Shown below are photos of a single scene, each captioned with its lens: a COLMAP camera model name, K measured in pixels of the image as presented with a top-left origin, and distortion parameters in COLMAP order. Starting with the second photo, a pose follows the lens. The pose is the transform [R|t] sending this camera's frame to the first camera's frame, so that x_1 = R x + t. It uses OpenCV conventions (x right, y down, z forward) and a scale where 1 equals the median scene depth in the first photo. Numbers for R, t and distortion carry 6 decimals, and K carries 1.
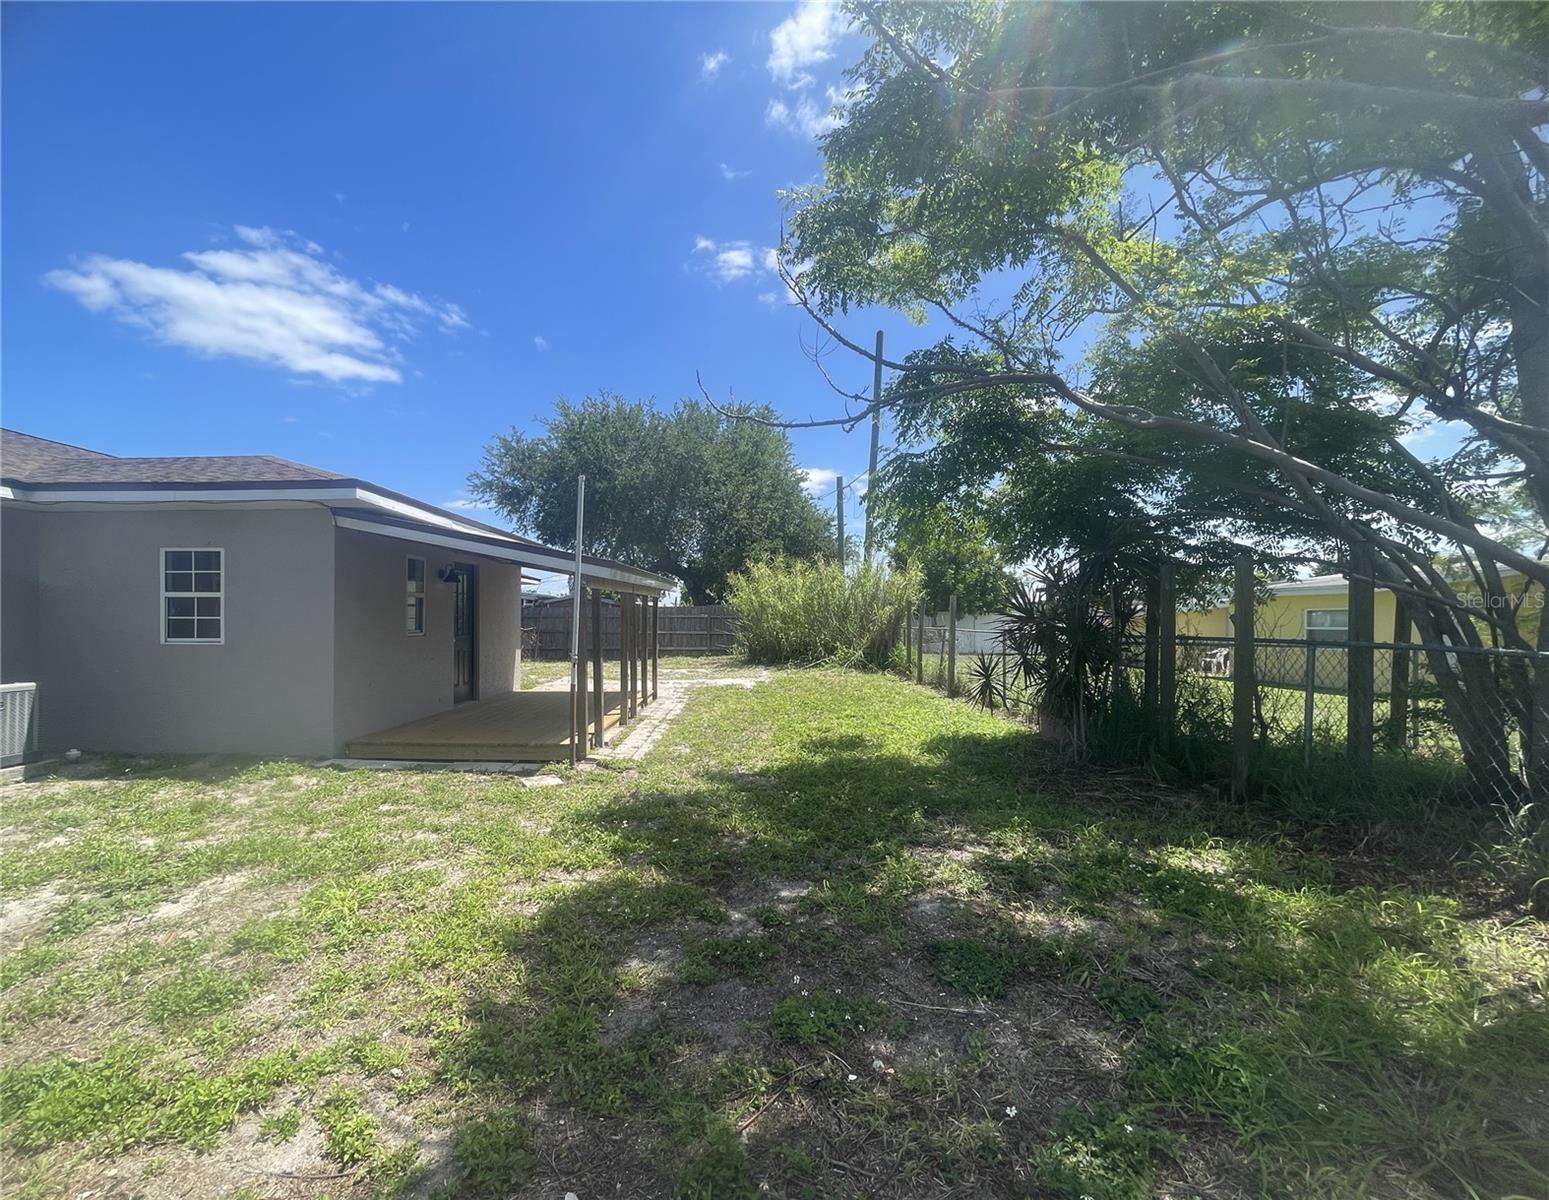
lens RADIAL K [[651.1, 0, 733.6], [0, 651.1, 663.0], [0, 0, 1]] dist [-0.003947, -0.000626]
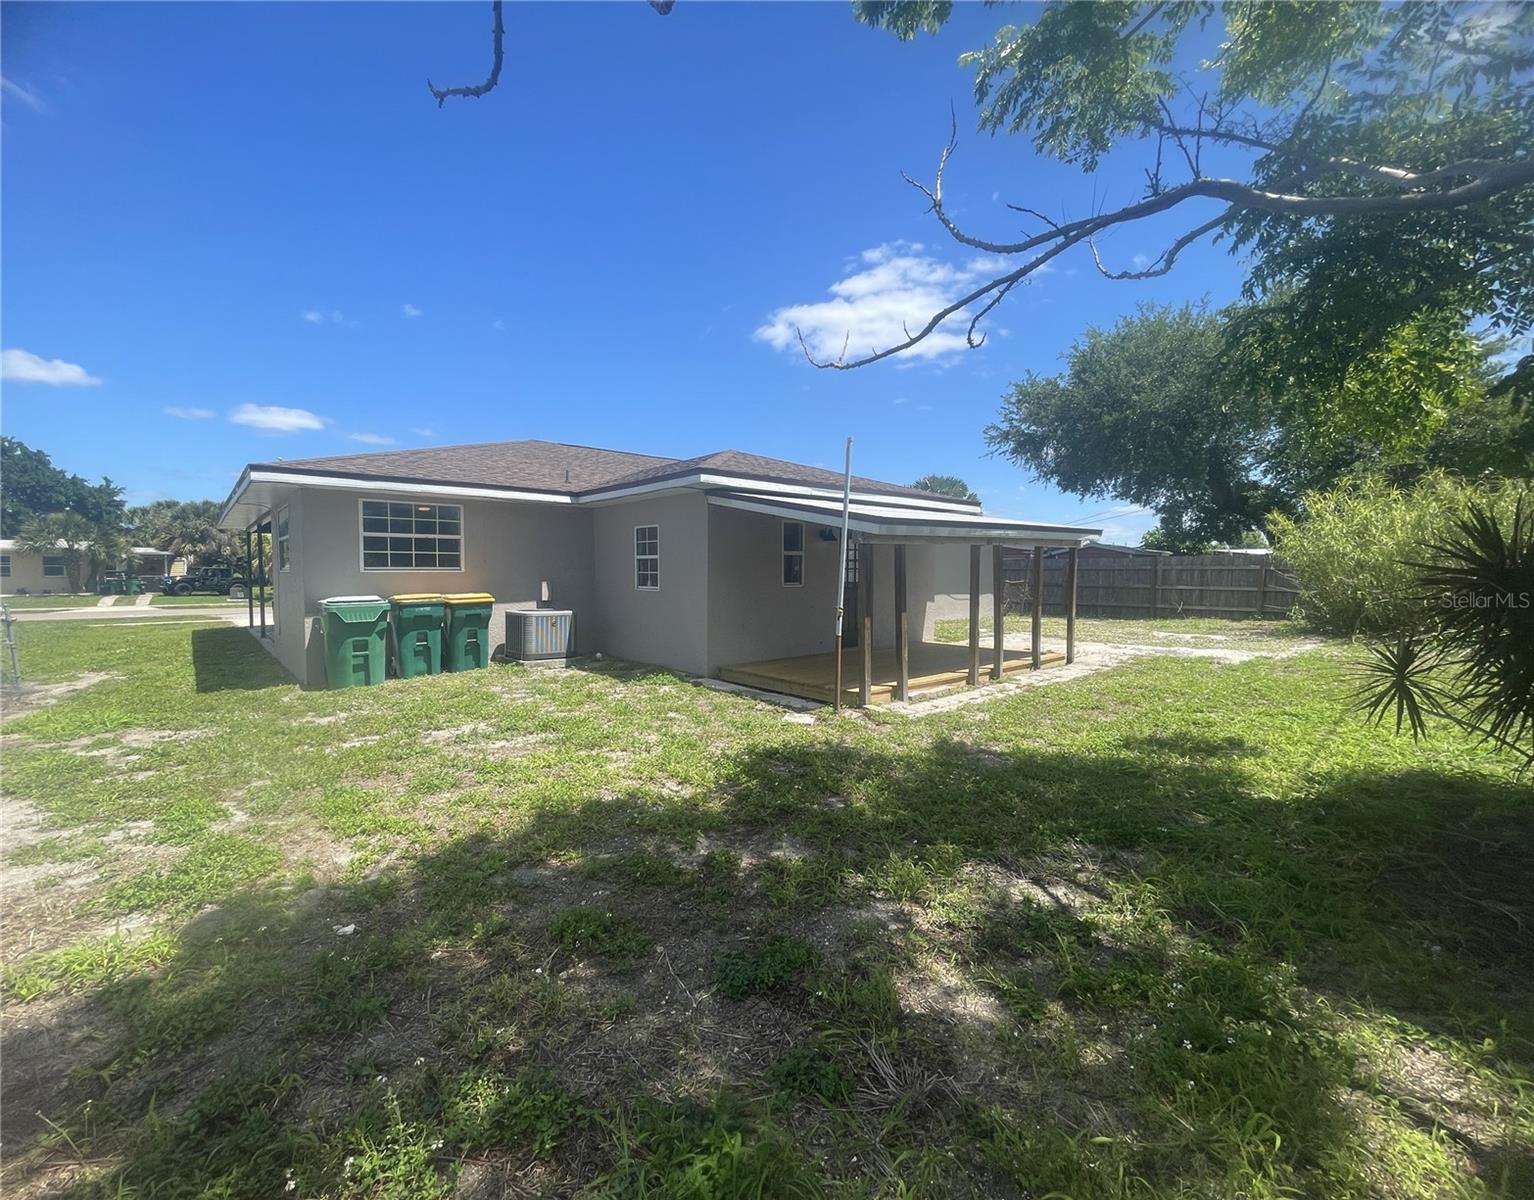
lens RADIAL K [[669.3, 0, 767.0], [0, 669.3, 600.0], [0, 0, 1]] dist [-0.000043, 0.000534]
pose [[0.674216, 0.032576, -0.737815, 0.255080], [-0.048188, 0.998838, 0.000067, -0.010212], [0.736960, 0.035508, 0.675003, 0.088001]]
